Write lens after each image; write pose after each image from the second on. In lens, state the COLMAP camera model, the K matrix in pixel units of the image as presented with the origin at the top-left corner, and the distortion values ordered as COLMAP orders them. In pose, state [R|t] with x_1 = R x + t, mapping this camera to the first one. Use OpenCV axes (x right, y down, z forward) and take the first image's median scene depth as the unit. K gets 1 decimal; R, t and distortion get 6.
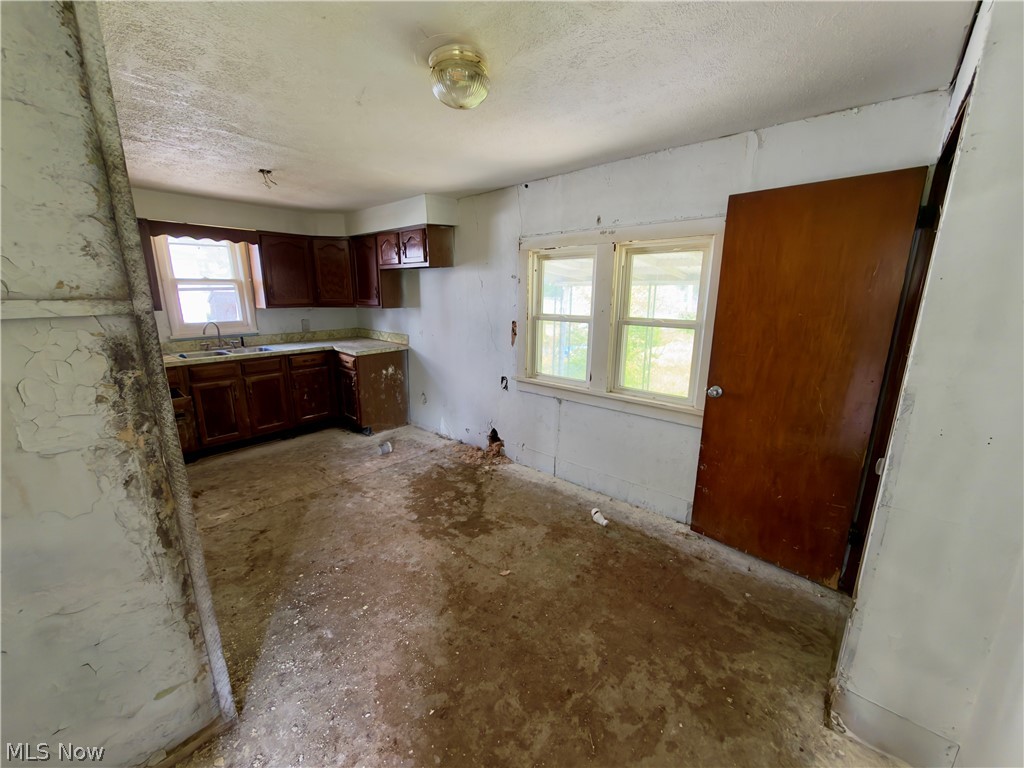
lens RADIAL K [[408.3, 0, 512.5], [0, 408.3, 383.8], [0, 0, 1]] dist [-0.001259, 0.000117]
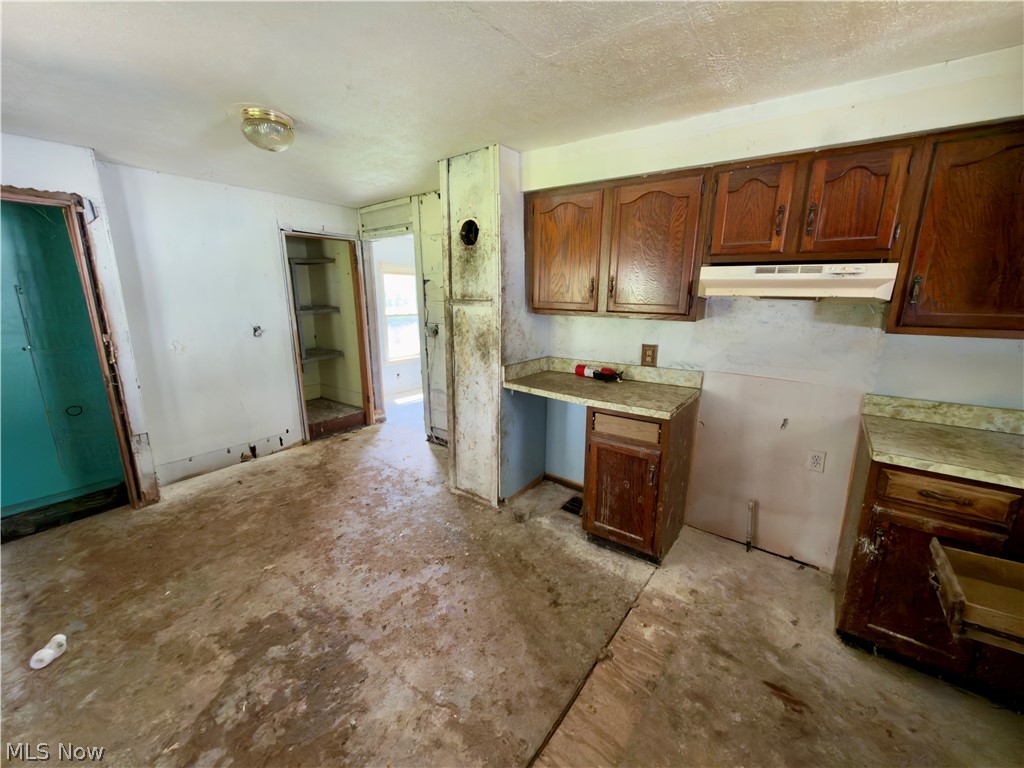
lens RADIAL K [[406.5, 0, 513.2], [0, 406.5, 384.6], [0, 0, 1]] dist [-0.001191, -0.000255]
pose [[-0.997827, 0.006554, -0.065563, -0.382554], [-0.022109, 0.904053, 0.426847, -0.270183], [0.062070, 0.427369, -0.901944, 1.196888]]
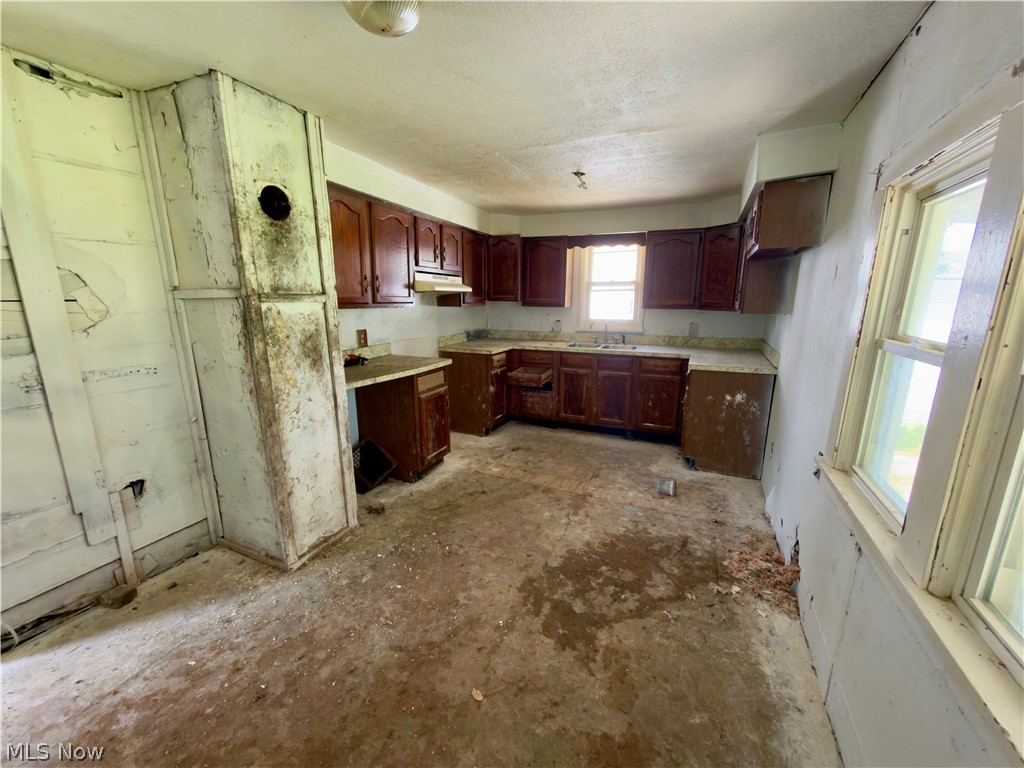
lens RADIAL K [[408.3, 0, 512.5], [0, 408.3, 383.8], [0, 0, 1]] dist [-0.001259, 0.000117]
pose [[0.288414, 0.199467, -0.936499, 0.361368], [-0.213699, 0.966800, 0.140108, -0.099016], [0.933354, 0.159720, 0.321465, 0.512410]]
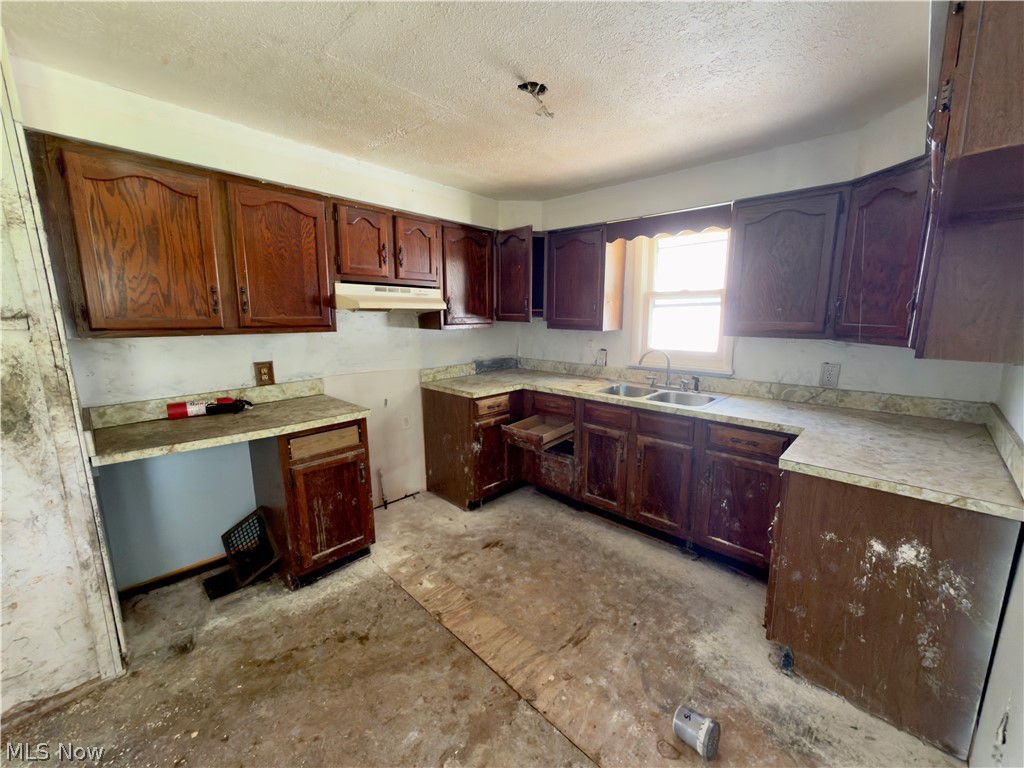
lens RADIAL K [[408.3, 0, 512.5], [0, 408.3, 383.8], [0, 0, 1]] dist [-0.001259, 0.000117]
pose [[-0.051674, 0.172001, -0.983741, 0.001876], [-0.219000, 0.959128, 0.179201, -0.199585], [0.974356, 0.224699, -0.011894, 0.919773]]
